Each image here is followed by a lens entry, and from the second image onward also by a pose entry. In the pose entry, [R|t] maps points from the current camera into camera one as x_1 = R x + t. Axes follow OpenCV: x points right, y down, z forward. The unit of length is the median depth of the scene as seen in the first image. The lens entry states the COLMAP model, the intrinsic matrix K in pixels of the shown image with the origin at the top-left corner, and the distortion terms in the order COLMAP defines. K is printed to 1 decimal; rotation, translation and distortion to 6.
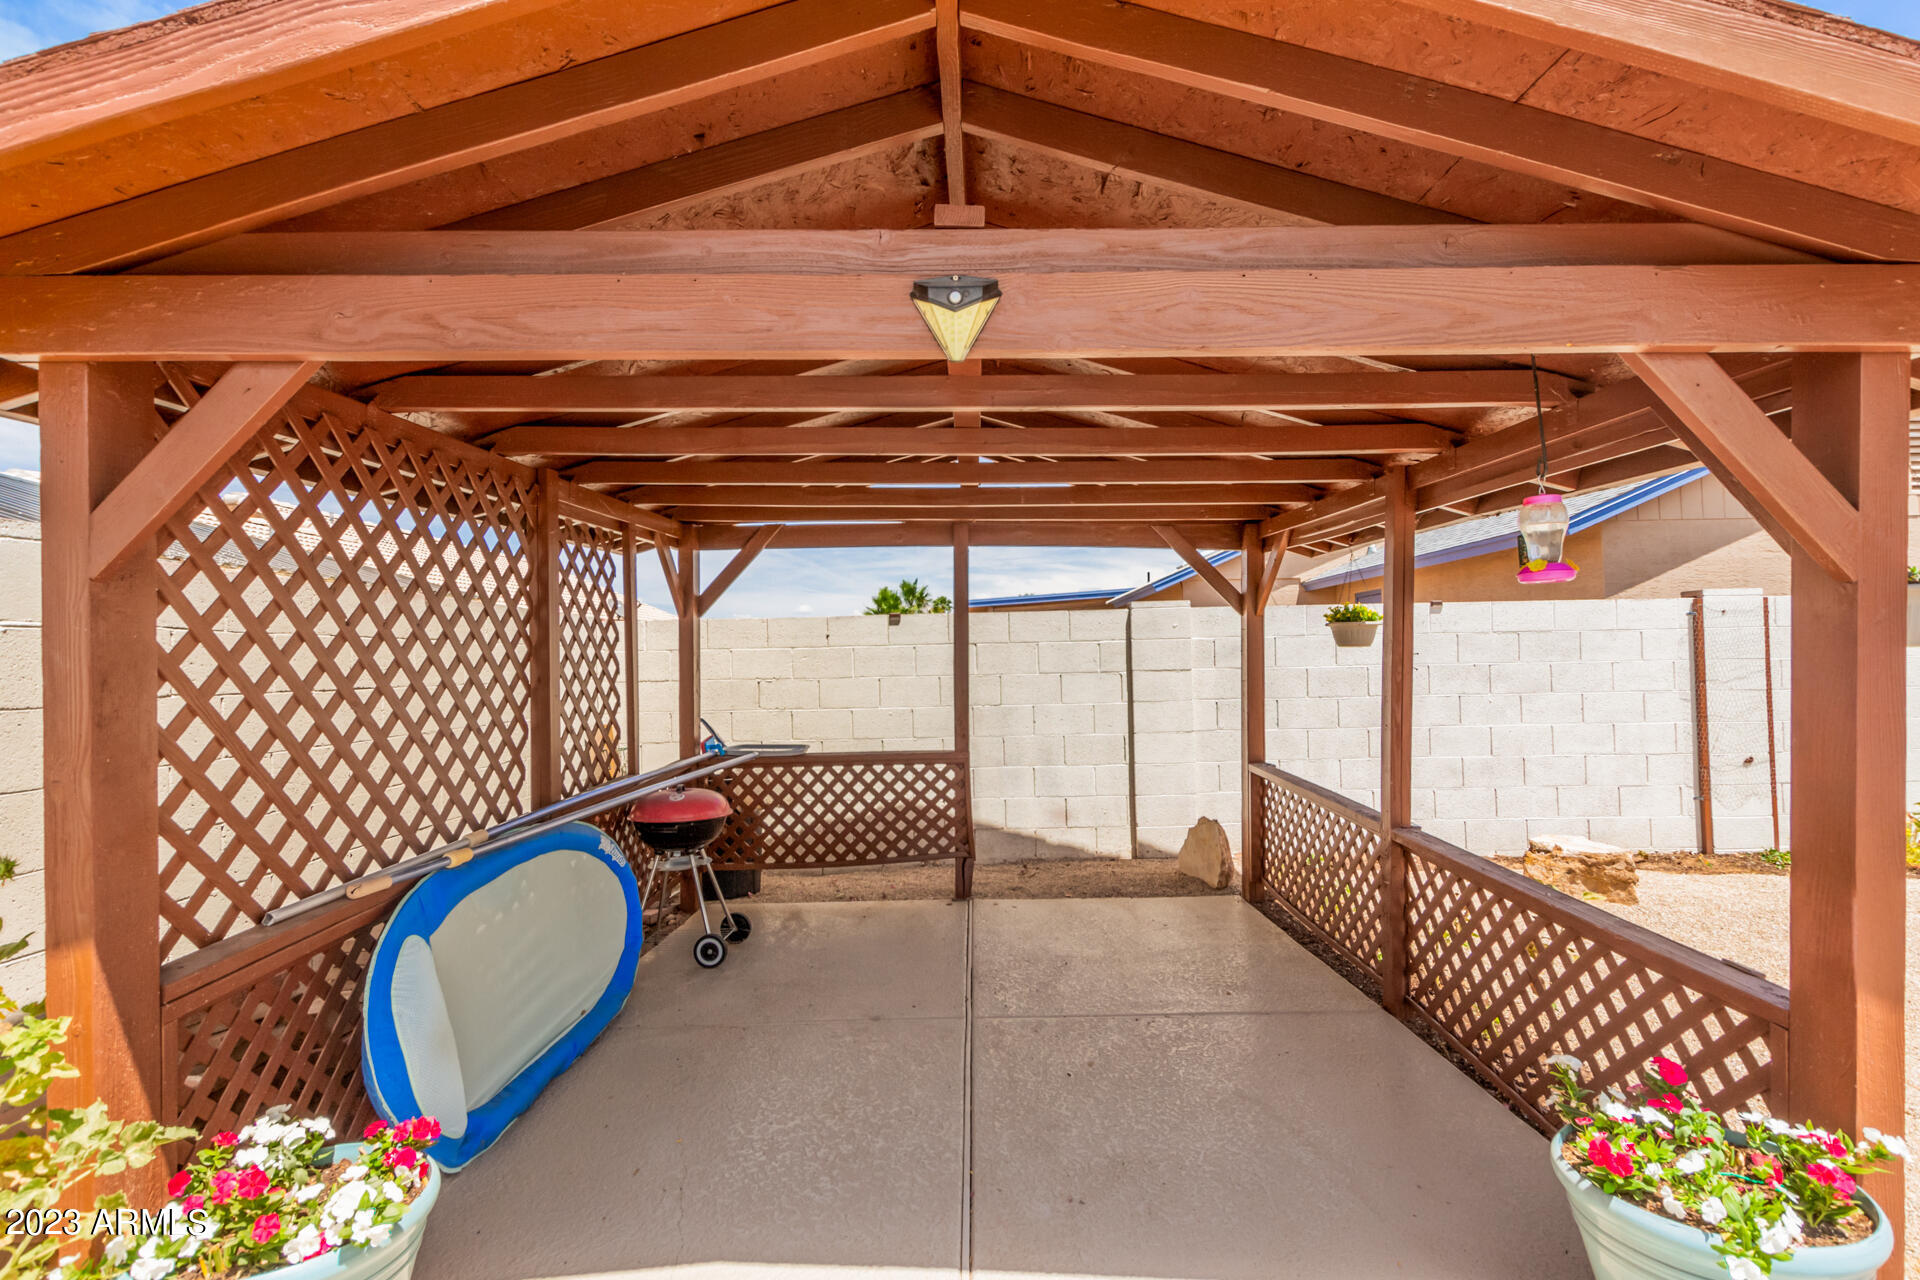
lens RADIAL K [[874.1, 0, 965.6], [0, 874.1, 651.5], [0, 0, 1]] dist [-0.000106, -0.000078]
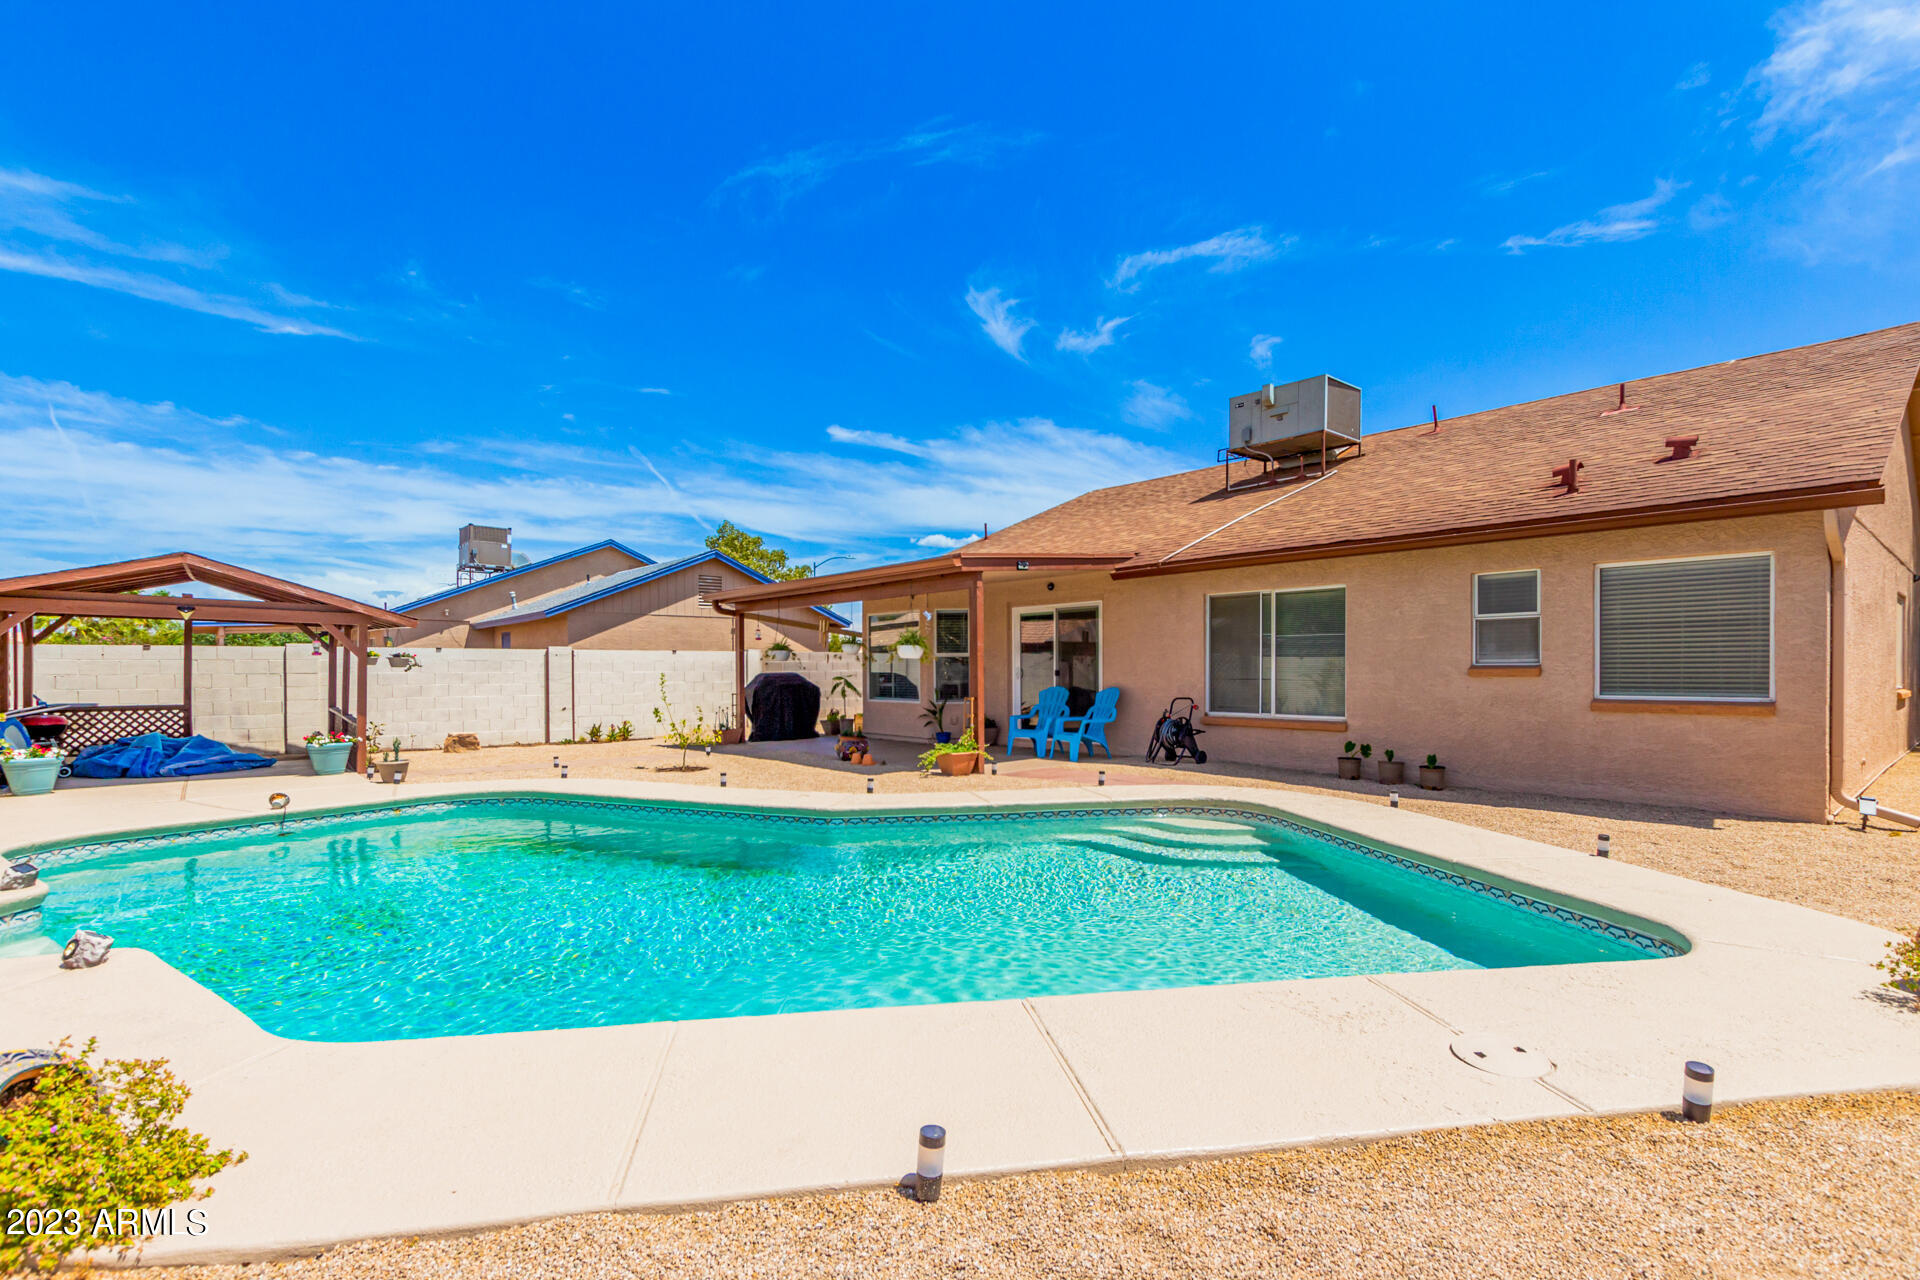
lens RADIAL K [[874.1, 0, 962.5], [0, 874.1, 656.9], [0, 0, 1]] dist [-0.000106, -0.000078]
pose [[0.756788, 0.026438, 0.653125, 0.035583], [-0.020508, 0.999650, -0.016702, -0.023267], [-0.653338, -0.000755, 0.757066, -2.256109]]
